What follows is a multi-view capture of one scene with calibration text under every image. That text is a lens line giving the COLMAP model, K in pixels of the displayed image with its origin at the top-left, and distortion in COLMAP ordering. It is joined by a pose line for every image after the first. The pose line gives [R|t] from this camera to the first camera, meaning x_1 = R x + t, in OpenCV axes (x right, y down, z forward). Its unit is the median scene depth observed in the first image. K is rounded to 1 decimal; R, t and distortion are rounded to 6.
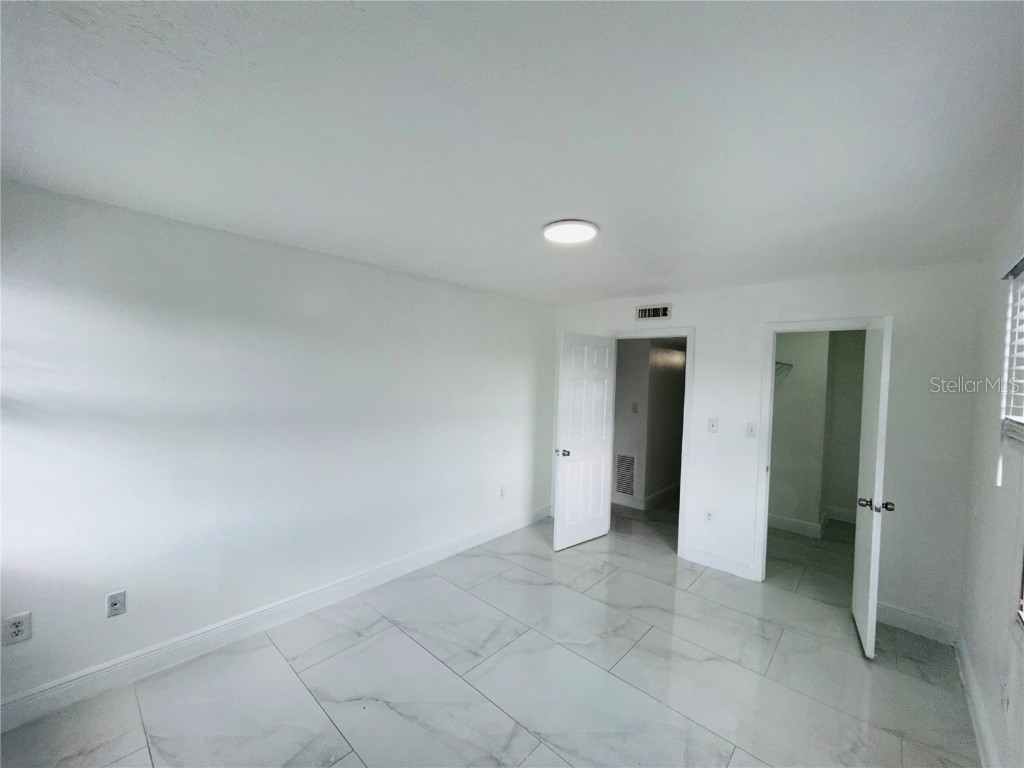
lens RADIAL K [[415.7, 0, 512.0], [0, 415.7, 384.0], [0, 0, 1]] dist [-0.000919, -0.000253]
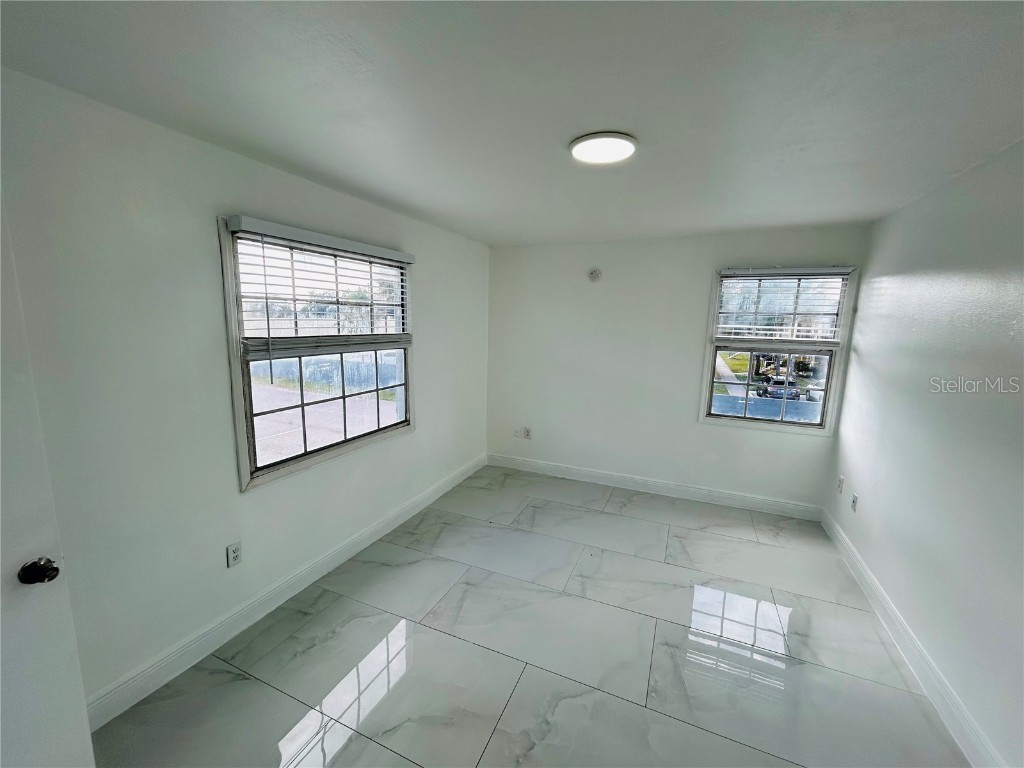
lens RADIAL K [[415.7, 0, 512.0], [0, 415.7, 384.0], [0, 0, 1]] dist [-0.000919, -0.000253]
pose [[-0.948348, -0.004090, -0.317206, 0.505698], [-0.058727, 0.984897, 0.162876, -0.027802], [0.311749, 0.173091, -0.934266, 1.590930]]
